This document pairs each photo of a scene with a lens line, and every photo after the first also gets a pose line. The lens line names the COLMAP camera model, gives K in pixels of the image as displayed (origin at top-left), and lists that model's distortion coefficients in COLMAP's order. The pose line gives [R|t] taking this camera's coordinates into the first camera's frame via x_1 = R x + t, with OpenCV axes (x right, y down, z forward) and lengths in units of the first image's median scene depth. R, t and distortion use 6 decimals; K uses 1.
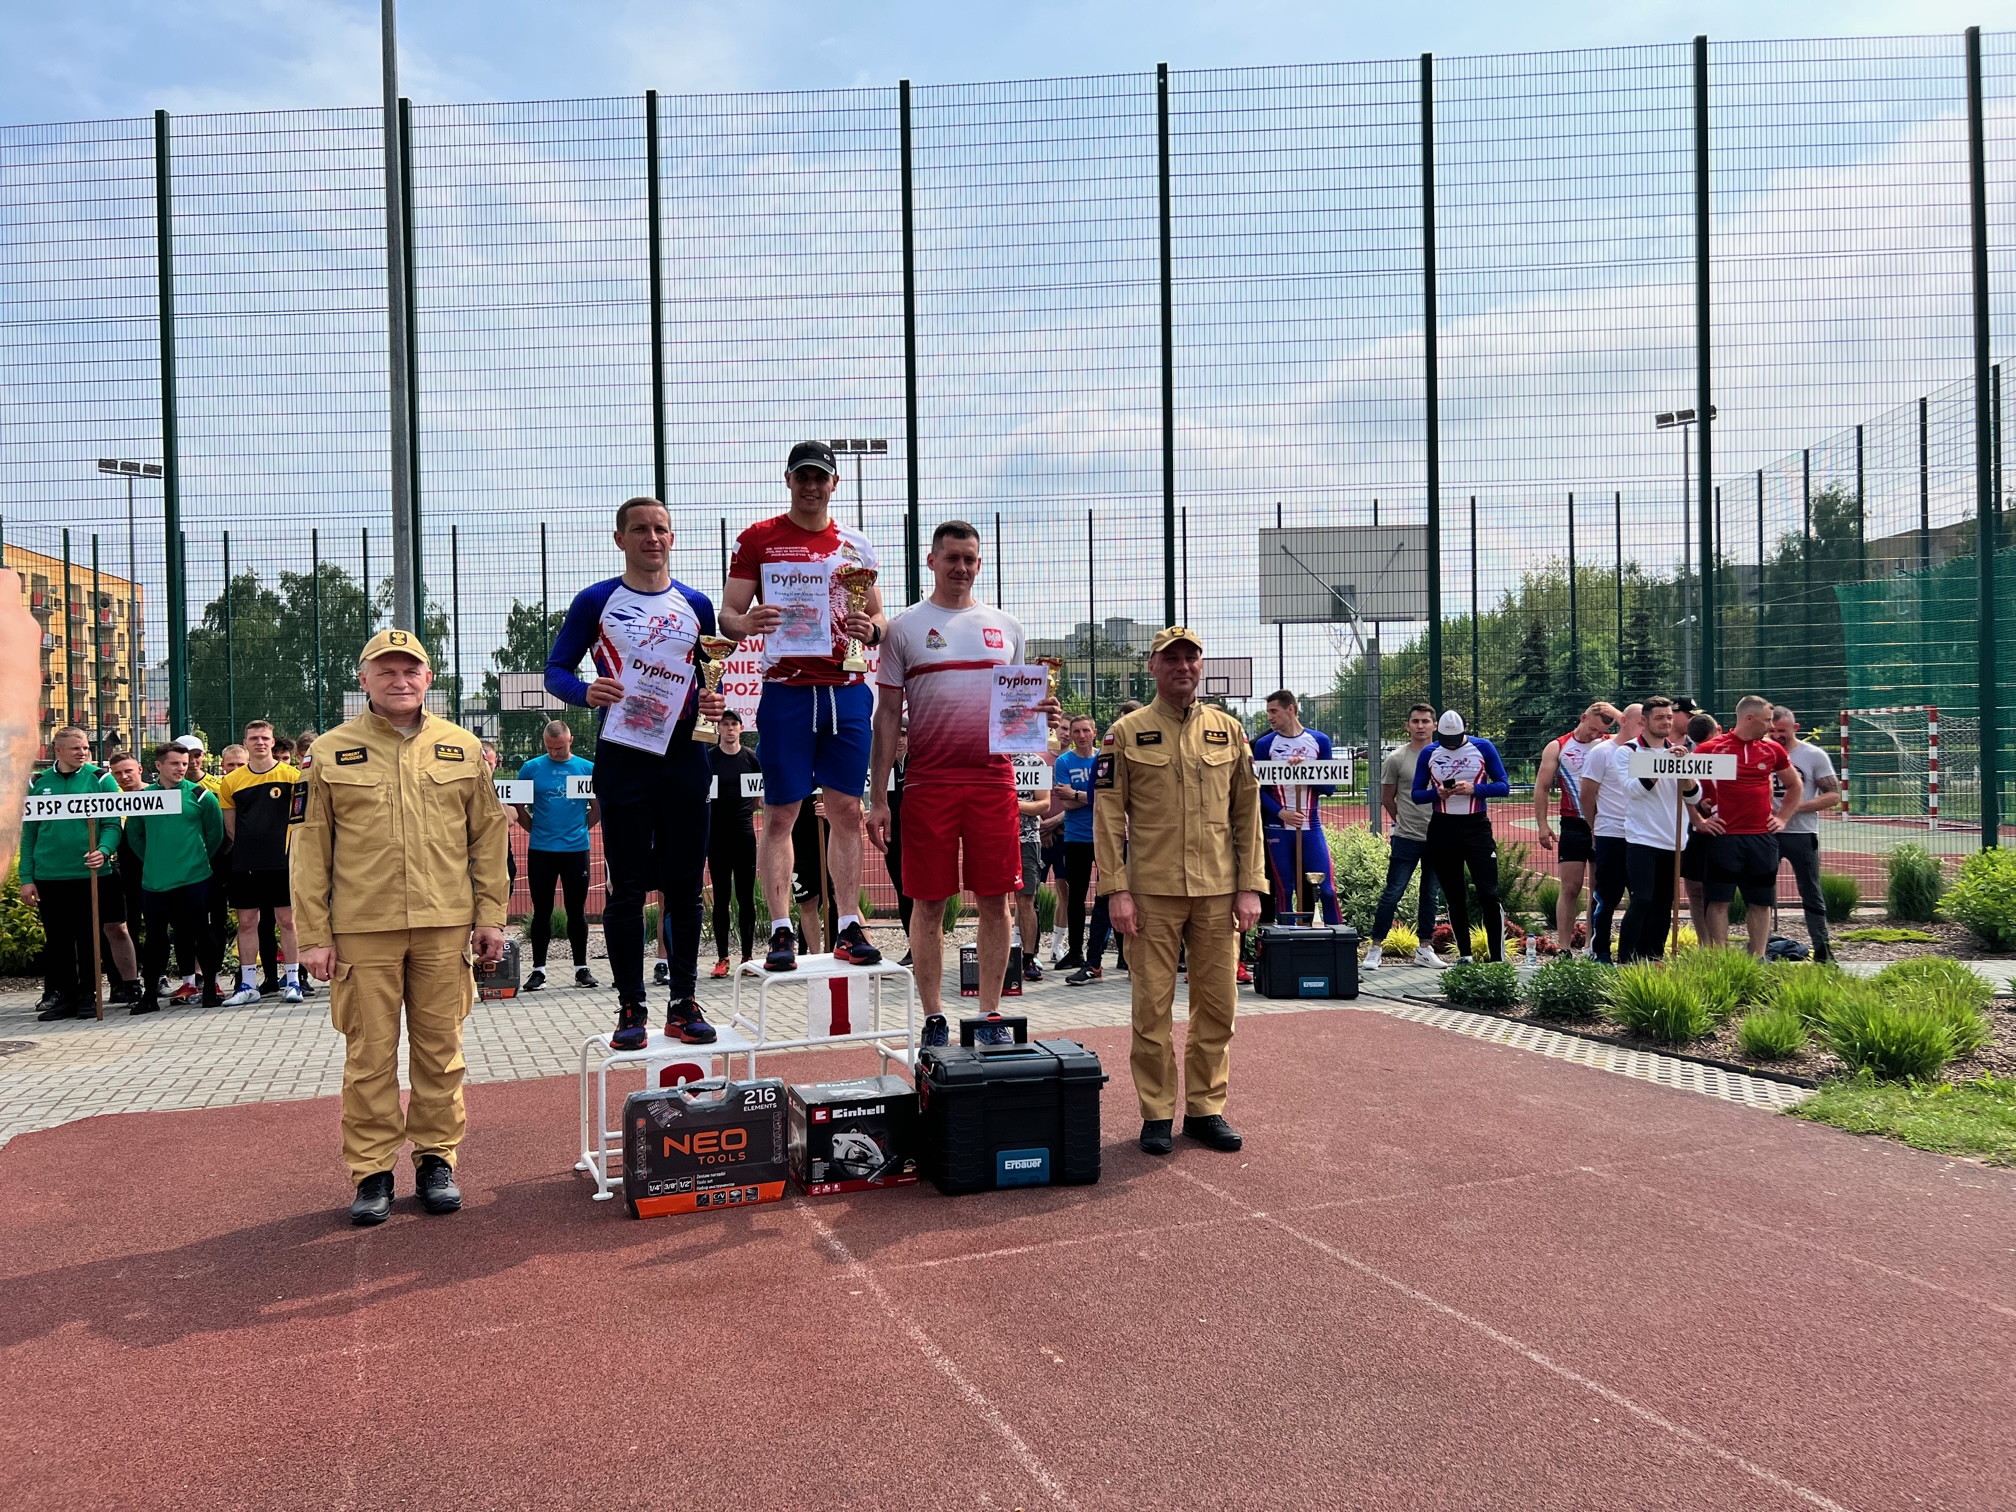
lens RADIAL K [[1537.0, 0, 1011.2], [0, 1537.0, 771.7], [0, 0, 1]] dist [0.034701, -0.020428]
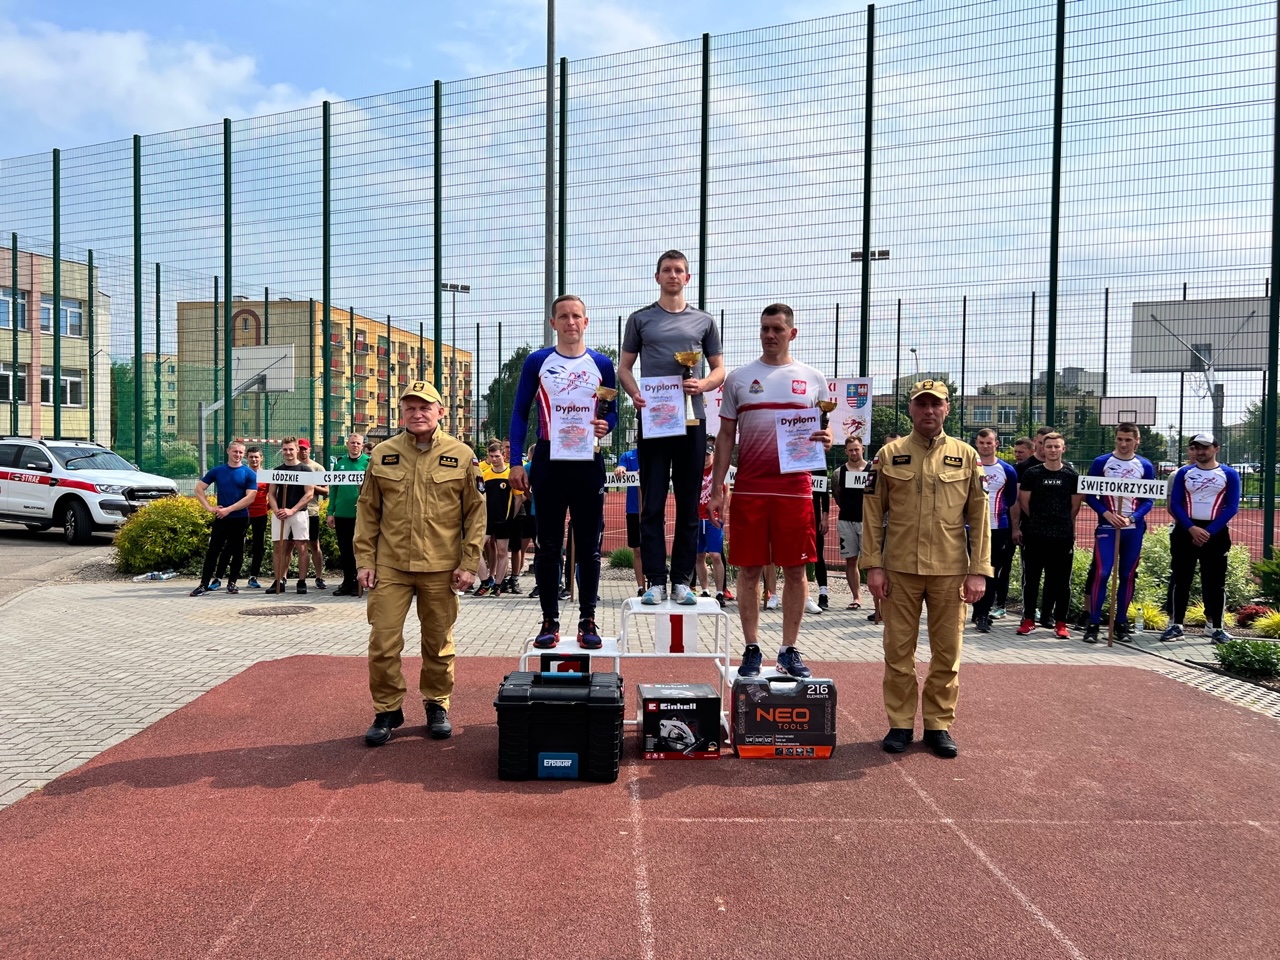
lens RADIAL K [[975.9, 0, 634.0], [0, 975.9, 470.6], [0, 0, 1]] dist [0.034701, -0.020428]
pose [[0.937700, 0.033010, -0.345873, 0.172591], [-0.031635, 0.999453, 0.009623, -0.013227], [0.346002, 0.001918, 0.938232, 0.098390]]
